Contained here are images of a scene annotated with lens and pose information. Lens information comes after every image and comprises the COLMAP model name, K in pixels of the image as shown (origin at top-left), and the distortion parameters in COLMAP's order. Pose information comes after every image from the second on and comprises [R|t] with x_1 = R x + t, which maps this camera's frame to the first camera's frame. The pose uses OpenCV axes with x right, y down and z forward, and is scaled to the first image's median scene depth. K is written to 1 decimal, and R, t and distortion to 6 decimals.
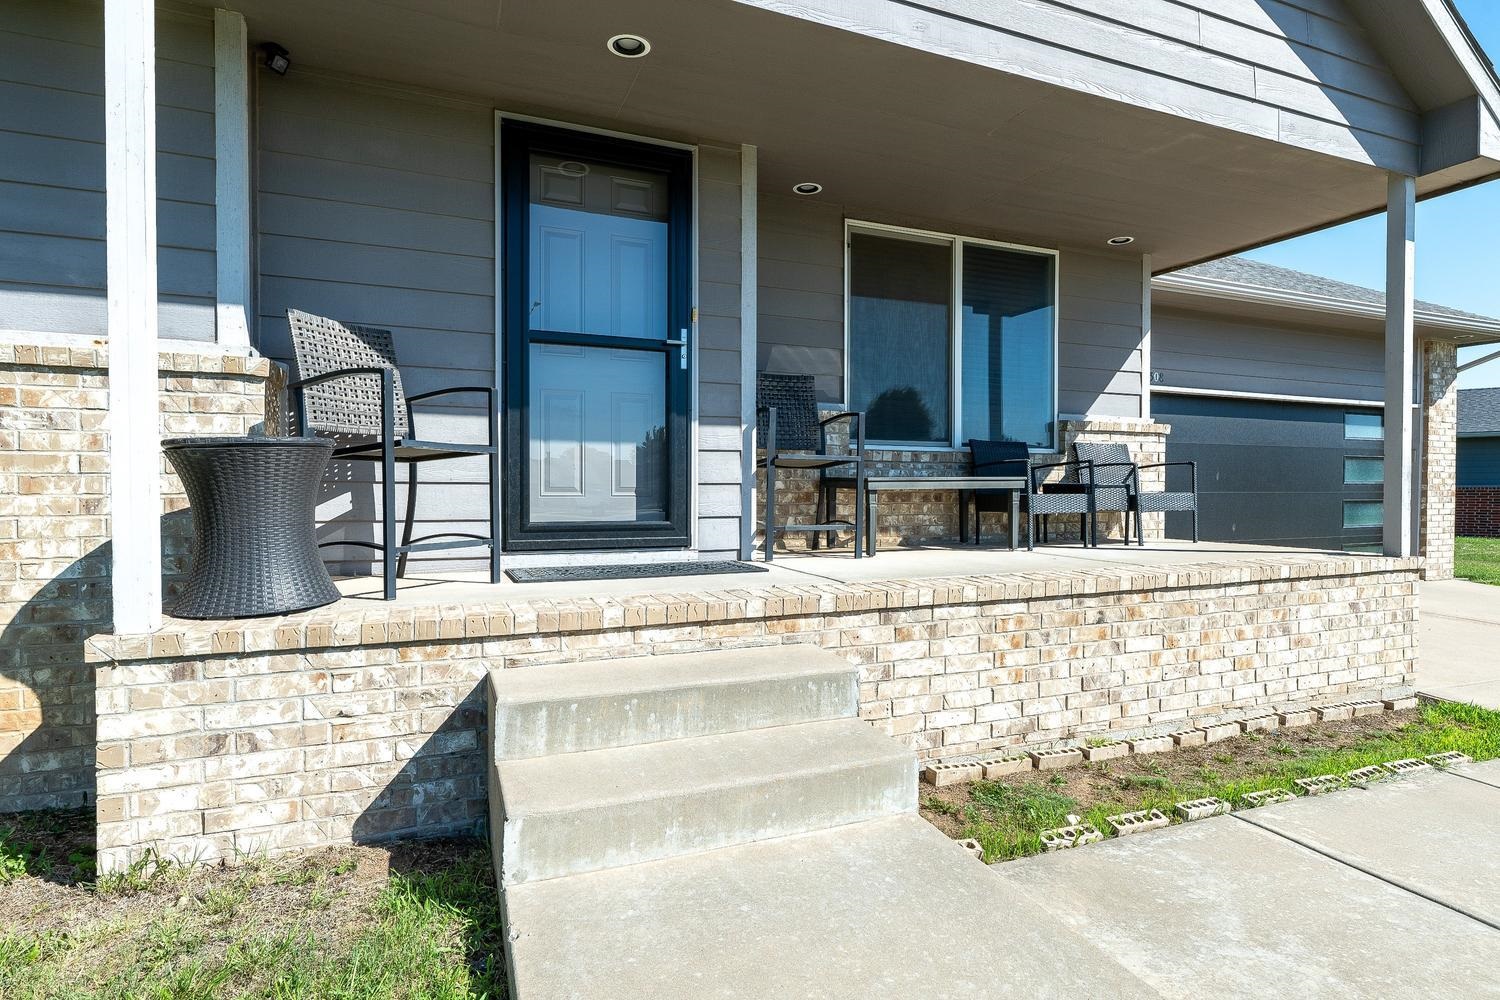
lens RADIAL K [[774.3, 0, 746.4], [0, 774.3, 493.0], [0, 0, 1]] dist [0.000901, 0.000183]
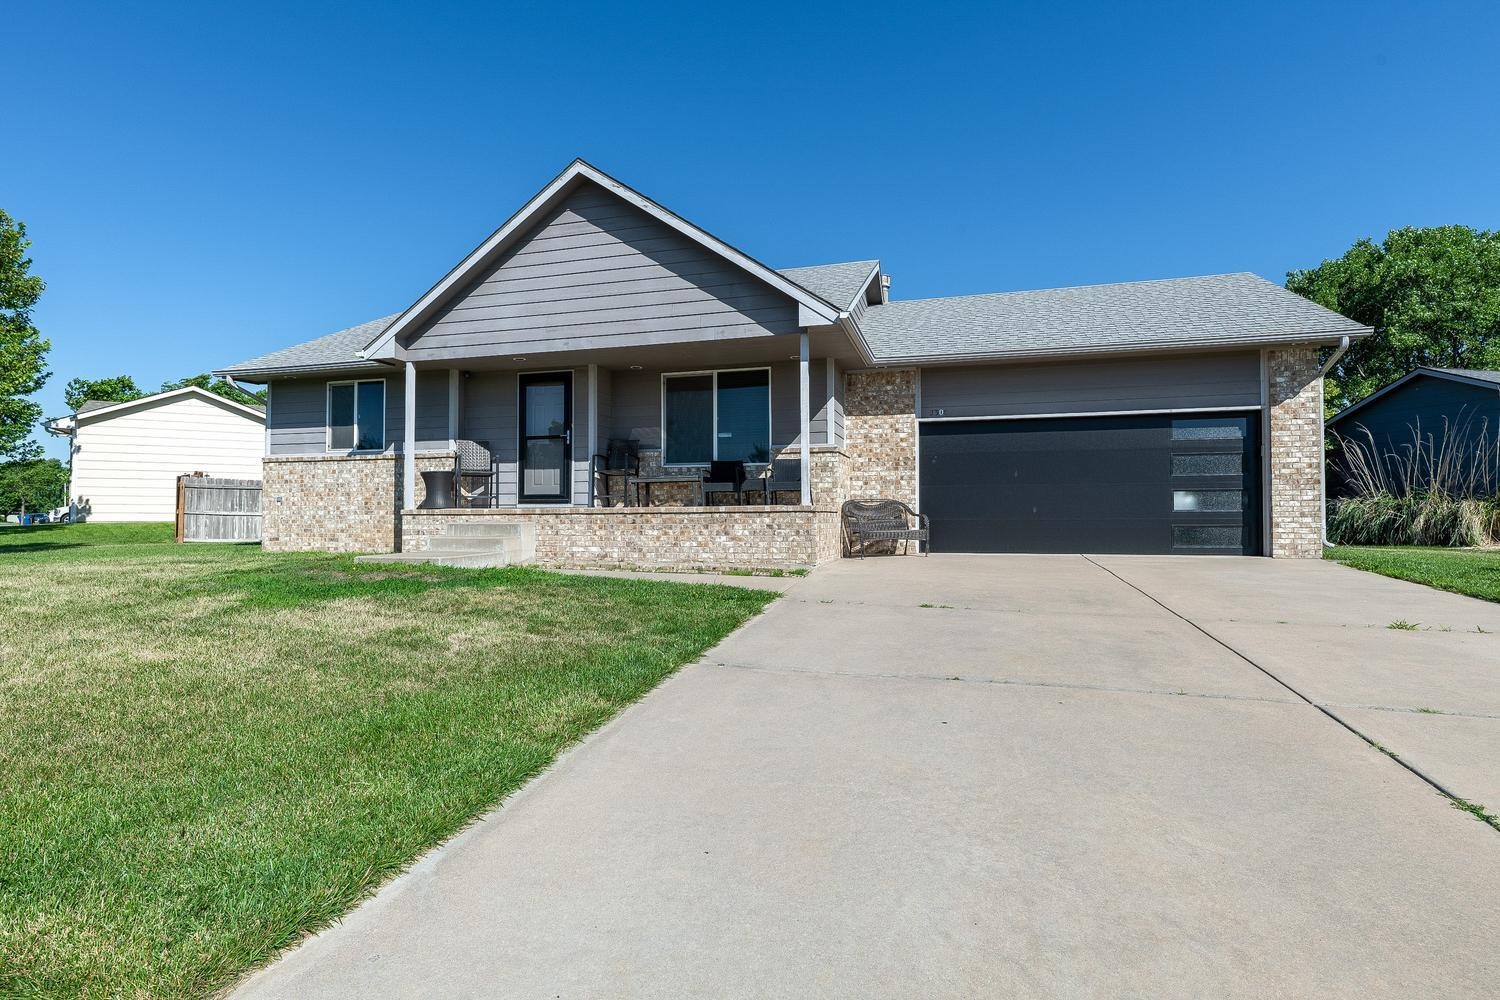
lens RADIAL K [[750.6, 0, 756.2], [0, 750.6, 494.0], [0, 0, 1]] dist [0.001557, 0.000100]
pose [[0.784828, -0.023246, -0.619278, 2.366812], [-0.001140, 0.999240, -0.038953, 0.153316], [0.619713, 0.031278, 0.784205, -0.856711]]
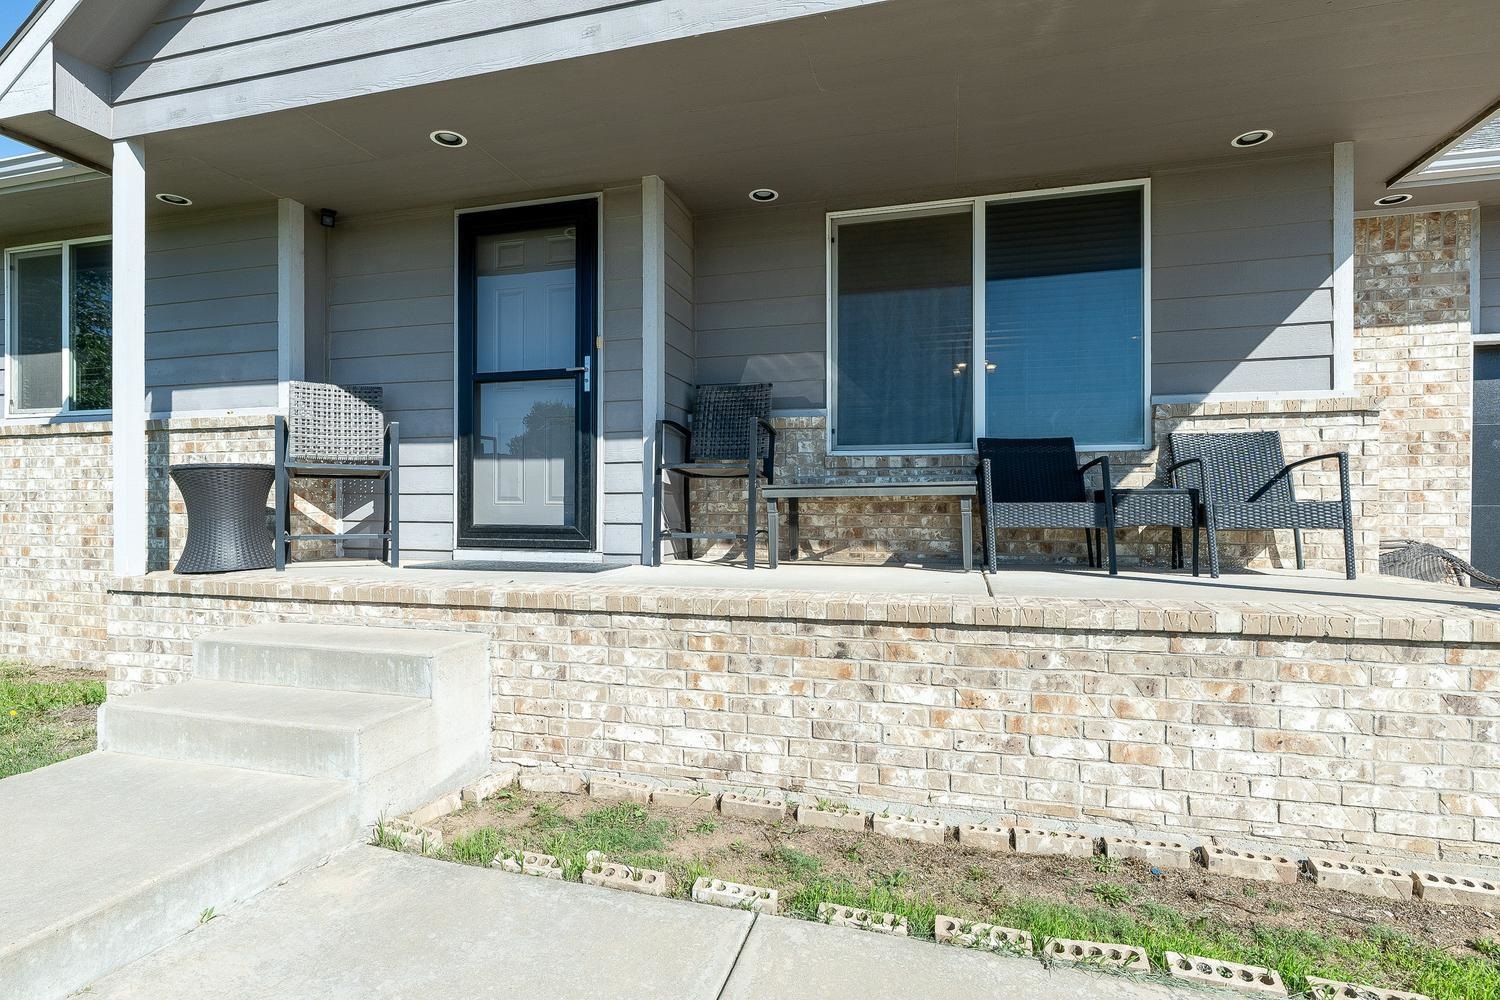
lens RADIAL K [[736.3, 0, 750.0], [0, 736.3, 500.0], [0, 0, 1]] dist [0.000685, -0.000006]
pose [[0.789396, -0.006936, -0.613845, 0.787173], [-0.004527, 0.999843, -0.017119, 0.015906], [0.613867, 0.016293, 0.789241, 0.308976]]
